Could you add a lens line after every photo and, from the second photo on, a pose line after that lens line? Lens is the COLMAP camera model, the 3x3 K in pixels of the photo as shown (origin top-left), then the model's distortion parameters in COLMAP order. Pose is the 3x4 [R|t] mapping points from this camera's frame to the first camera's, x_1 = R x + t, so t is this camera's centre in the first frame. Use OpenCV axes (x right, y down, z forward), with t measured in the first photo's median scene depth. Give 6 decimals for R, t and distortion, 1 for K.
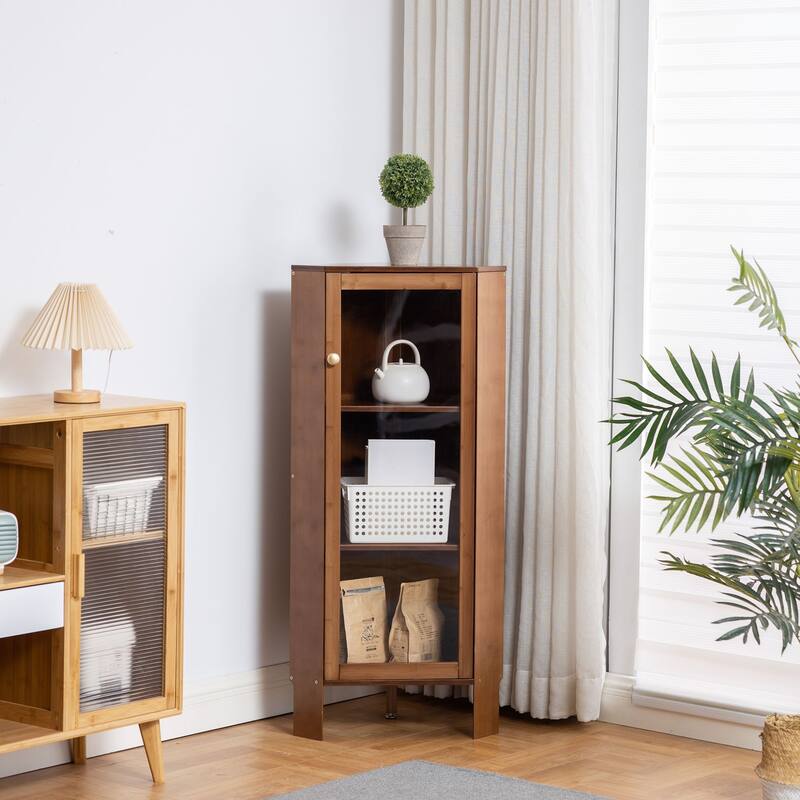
lens RADIAL K [[2734.9, 0, 435.3], [0, 2734.9, 398.1], [0, 0, 1]] dist [0.223639, 3.200144]
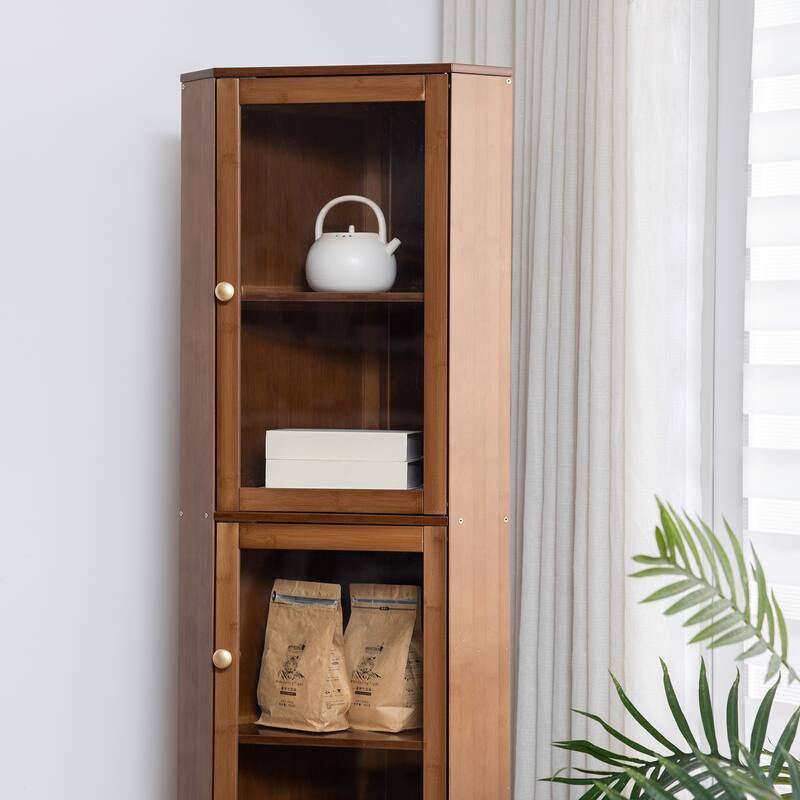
lens RADIAL K [[2696.1, 0, 400.5], [0, 2696.1, 367.2], [0, 0, 1]] dist [0.237155, 0.628460]
pose [[0.943138, 0.000212, -0.332401, 0.230350], [-0.025270, 0.997152, -0.071063, -0.038730], [0.331439, 0.075422, 0.940457, 0.426356]]
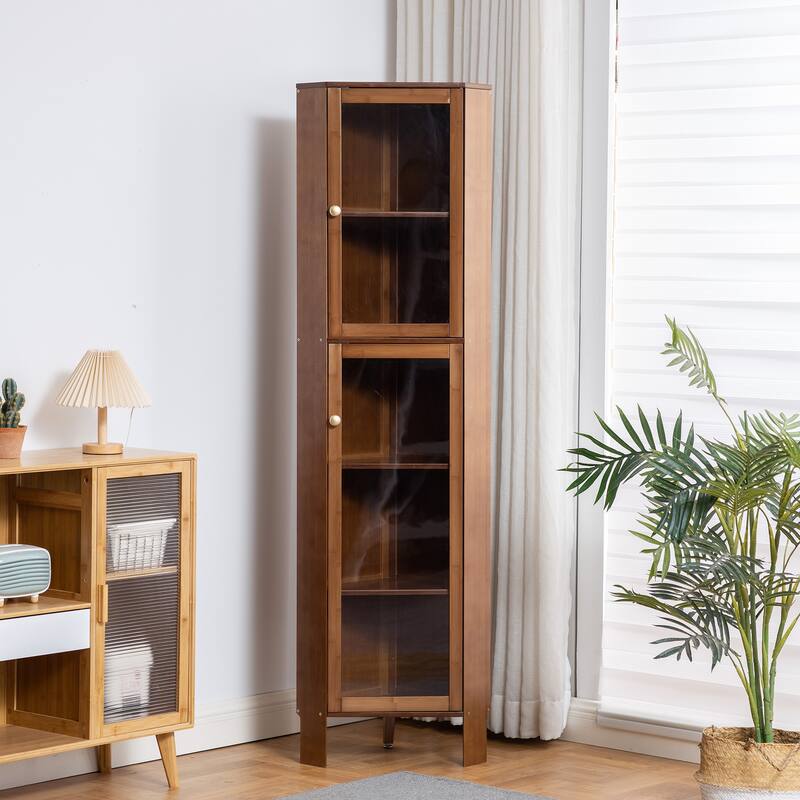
lens RADIAL K [[2756.2, 0, 400.0], [0, 2756.2, 400.0], [0, 0, 1]] dist [0.209923, 2.842575]
pose [[0.999458, -0.001796, -0.032883, 0.032284], [0.000779, 0.999521, -0.030933, 0.015052], [0.032923, 0.030891, 0.998980, -0.152613]]
